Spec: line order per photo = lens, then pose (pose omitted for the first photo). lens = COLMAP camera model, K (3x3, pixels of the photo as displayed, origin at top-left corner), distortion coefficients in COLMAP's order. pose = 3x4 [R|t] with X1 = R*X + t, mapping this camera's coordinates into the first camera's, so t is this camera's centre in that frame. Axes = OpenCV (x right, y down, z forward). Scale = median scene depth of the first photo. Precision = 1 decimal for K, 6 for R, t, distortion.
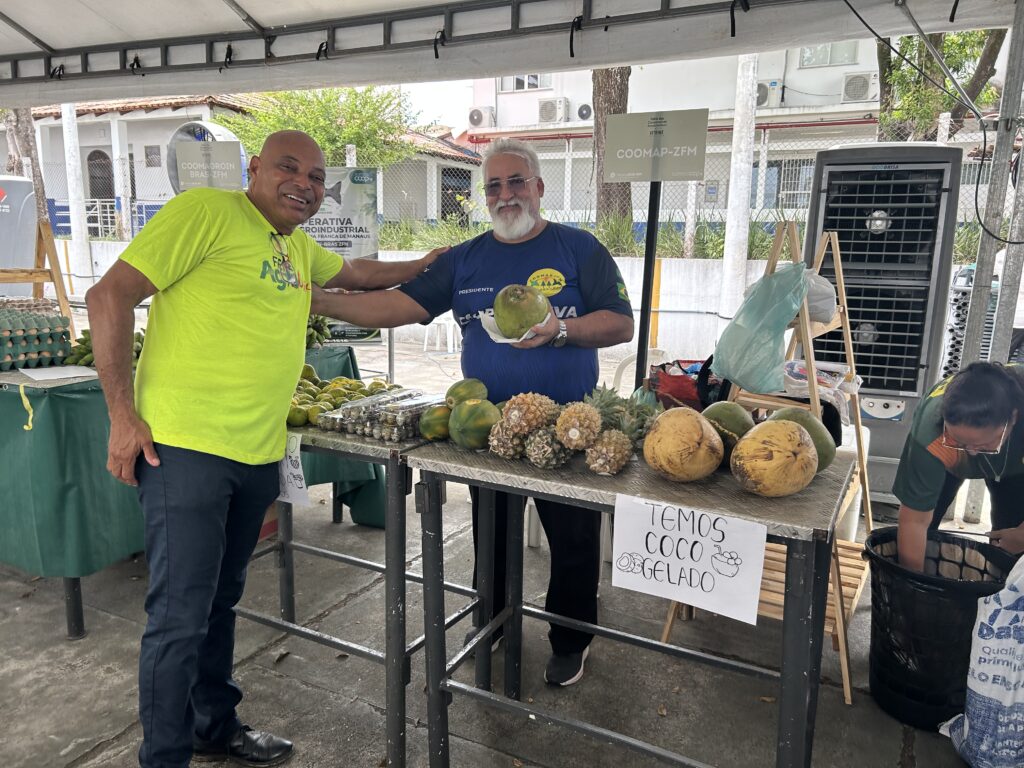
lens RADIAL K [[782.0, 0, 515.1], [0, 782.0, 386.8], [0, 0, 1]] dist [0.025081, -0.014539]
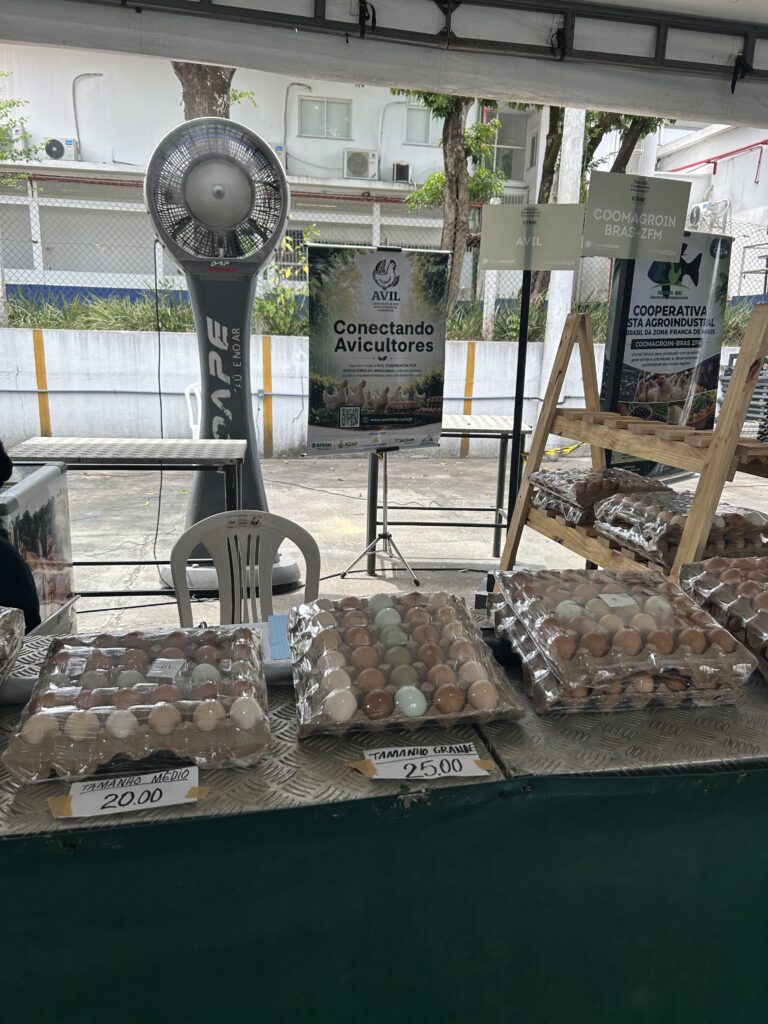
lens RADIAL K [[782.0, 0, 412.6], [0, 782.0, 520.7], [0, 0, 1]] dist [0.025081, -0.014539]
pose [[0.772461, -0.153505, 0.616231, -0.474871], [0.103580, 0.987807, 0.116225, -0.069934], [-0.626559, -0.025950, 0.778942, 0.317773]]
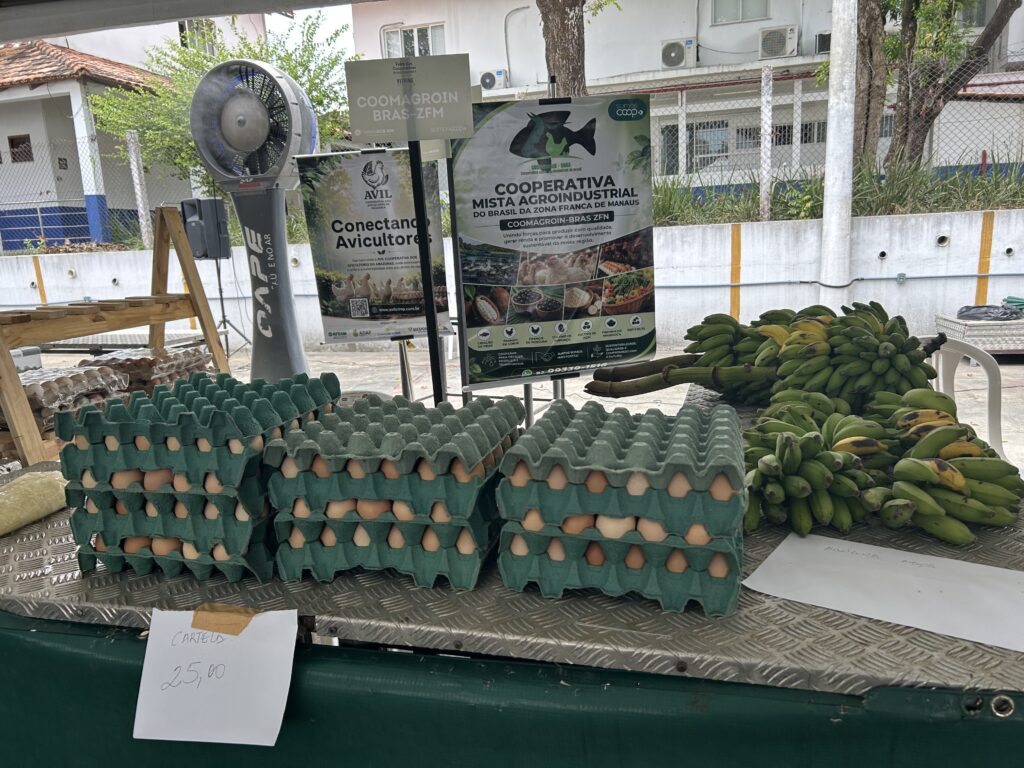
lens RADIAL K [[782.0, 0, 524.0], [0, 782.0, 399.0], [0, 0, 1]] dist [0.025081, -0.014539]
pose [[0.976783, -0.111943, 0.182658, -0.222433], [0.105739, 0.993447, 0.043385, -0.035578], [-0.186317, -0.023064, 0.982219, 0.196638]]
